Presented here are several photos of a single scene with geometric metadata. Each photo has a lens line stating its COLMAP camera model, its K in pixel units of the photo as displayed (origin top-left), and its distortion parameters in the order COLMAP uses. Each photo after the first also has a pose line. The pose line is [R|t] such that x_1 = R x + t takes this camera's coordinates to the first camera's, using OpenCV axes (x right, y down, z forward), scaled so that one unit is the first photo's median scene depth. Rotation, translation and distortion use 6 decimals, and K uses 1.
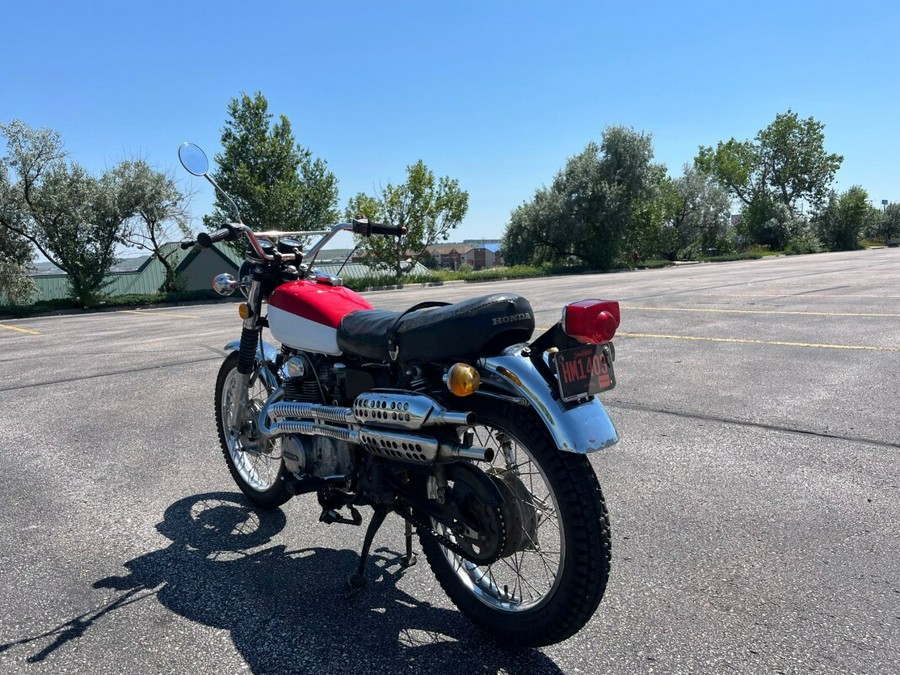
lens RADIAL K [[684.1, 0, 449.8], [0, 684.1, 338.6], [0, 0, 1]] dist [0.058084, -0.089341]
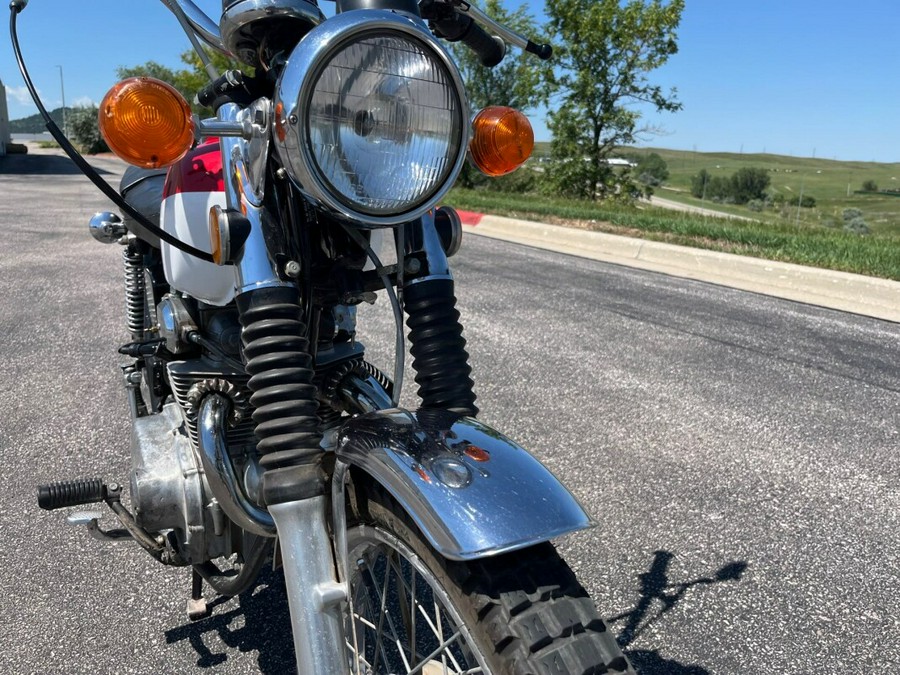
lens RADIAL K [[684.1, 0, 444.8], [0, 684.1, 343.8], [0, 0, 1]] dist [0.058084, -0.089341]
pose [[-0.975476, -0.040254, 0.216395, -0.050044], [0.043806, 0.927962, 0.370092, -0.014815], [-0.215704, 0.370496, -0.903441, 0.177231]]
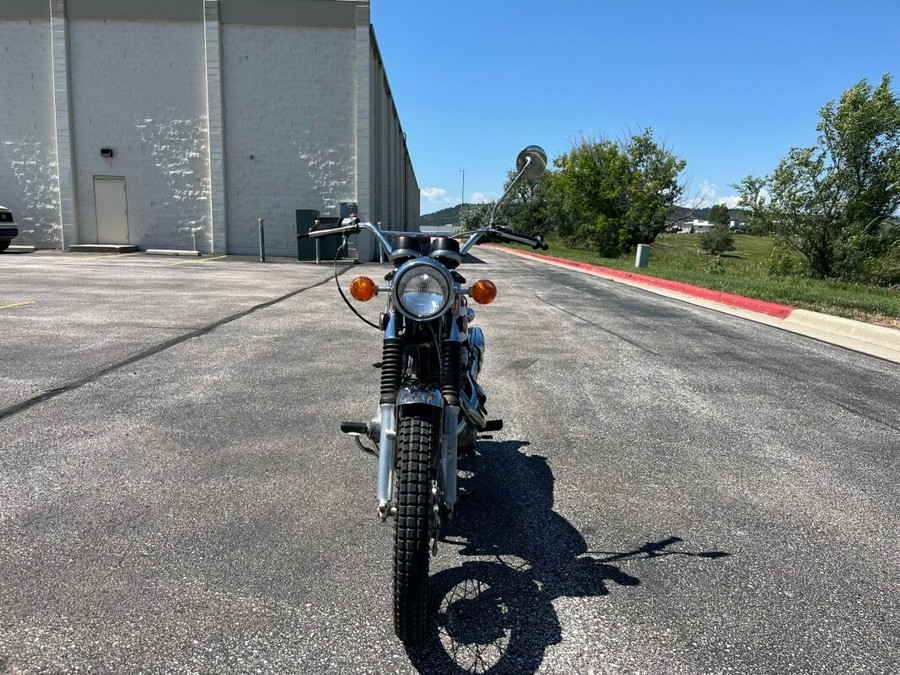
lens RADIAL K [[684.1, 0, 447.9], [0, 684.1, 340.9], [0, 0, 1]] dist [0.058084, -0.089341]
pose [[-0.746577, -0.072821, 0.661302, -0.114336], [0.098422, 0.970966, 0.218033, -0.027807], [-0.657979, 0.227865, -0.717733, 0.220326]]
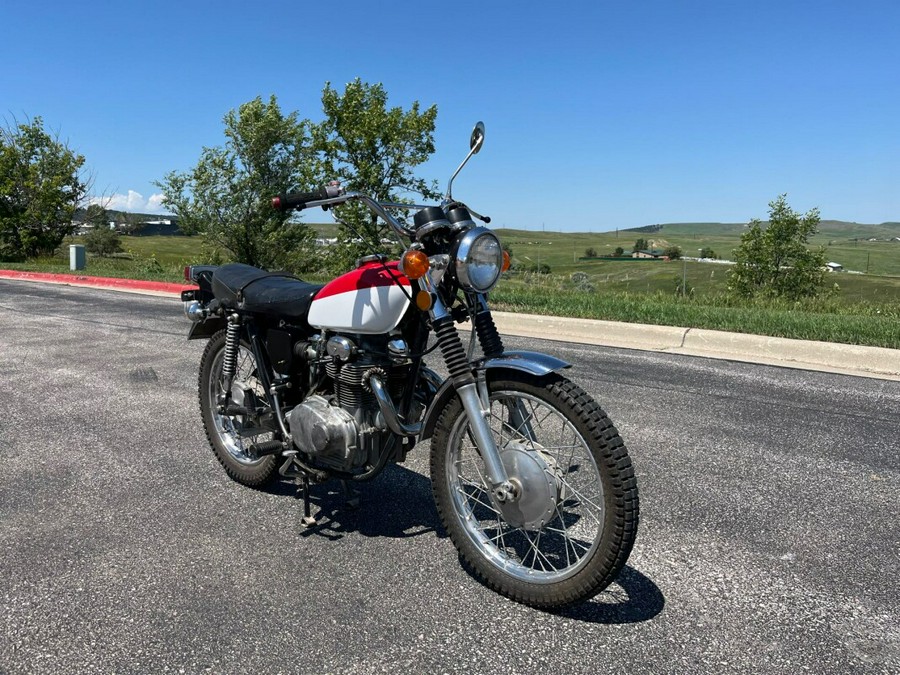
lens RADIAL K [[684.1, 0, 446.6], [0, 684.1, 330.4], [0, 0, 1]] dist [0.058084, -0.089341]
pose [[-0.992069, 0.065391, -0.107342, -0.022091], [0.035371, 0.964744, 0.260803, -0.029742], [0.120612, 0.254938, -0.959406, 0.246084]]
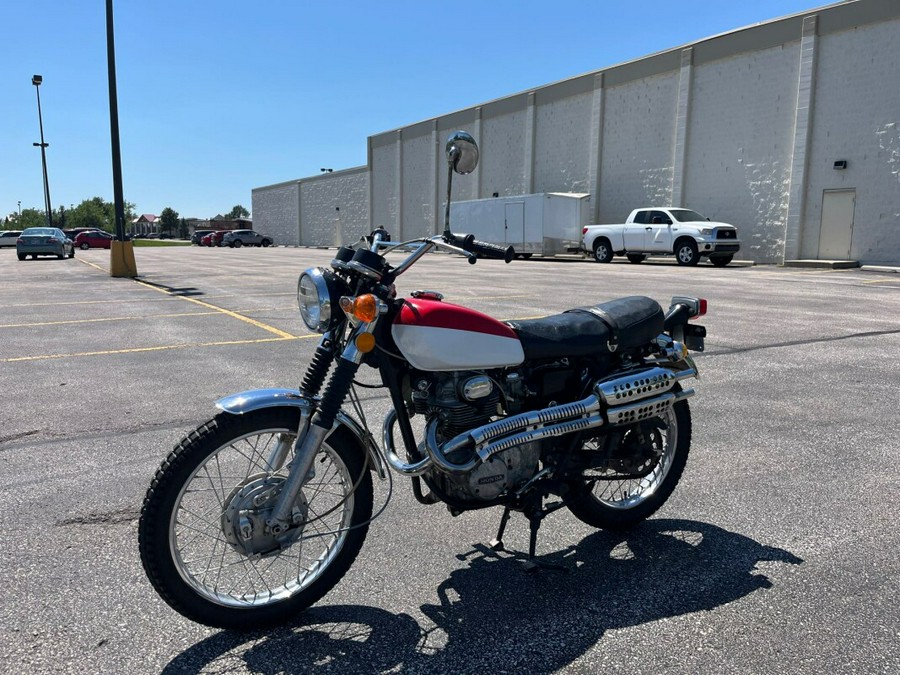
lens RADIAL K [[684.1, 0, 440.8], [0, 684.1, 339.4], [0, 0, 1]] dist [0.058084, -0.089341]
pose [[0.200570, -0.095931, 0.974971, -0.140226], [0.110610, 0.991048, 0.074758, -0.012425], [-0.973415, 0.092847, 0.209385, 0.102572]]
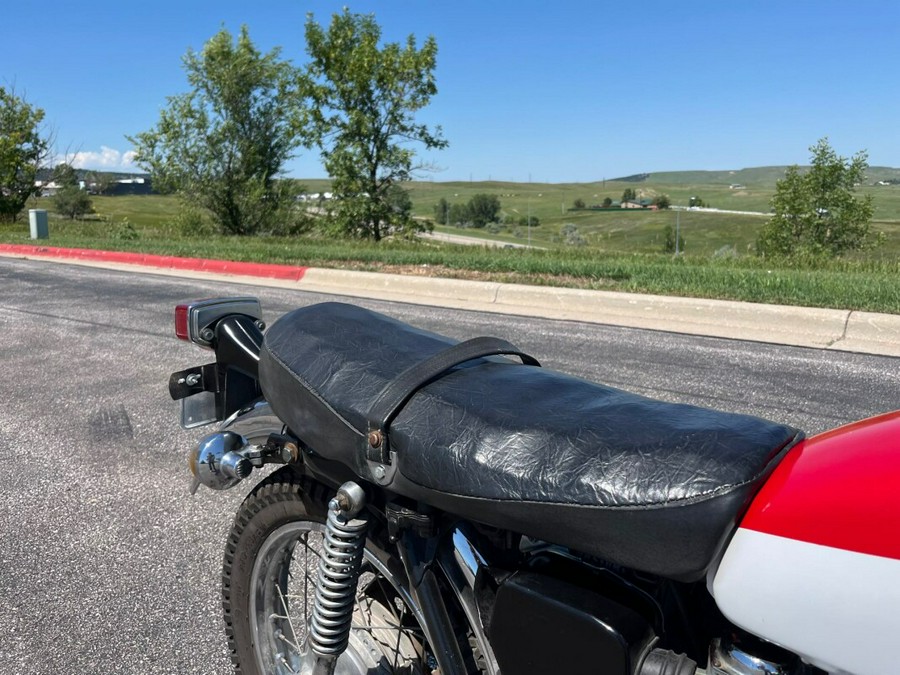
lens RADIAL K [[684.1, 0, 450.0], [0, 684.1, 339.0], [0, 0, 1]] dist [0.058084, -0.089341]
pose [[-0.986728, 0.099838, -0.128066, 0.004022], [0.051486, 0.940323, 0.336366, -0.020754], [0.154006, 0.325308, -0.932983, 0.143377]]
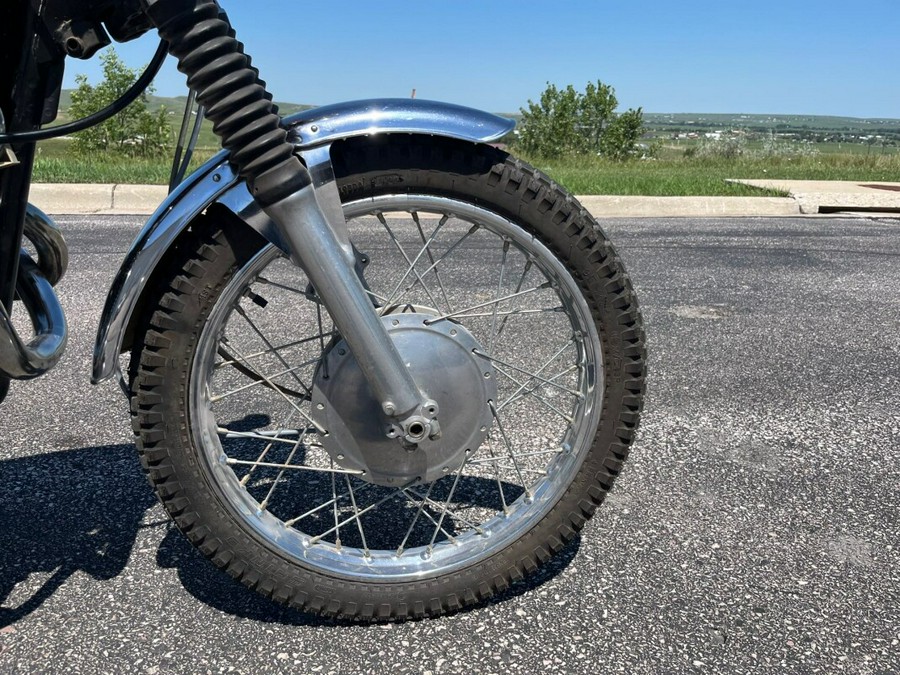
lens RADIAL K [[684.1, 0, 445.9], [0, 684.1, 343.2], [0, 0, 1]] dist [0.058084, -0.089341]
pose [[-0.518227, 0.300668, -0.800649, -0.006582], [-0.105479, 0.906549, 0.408708, -0.003994], [0.848714, 0.296256, -0.438084, 0.177278]]
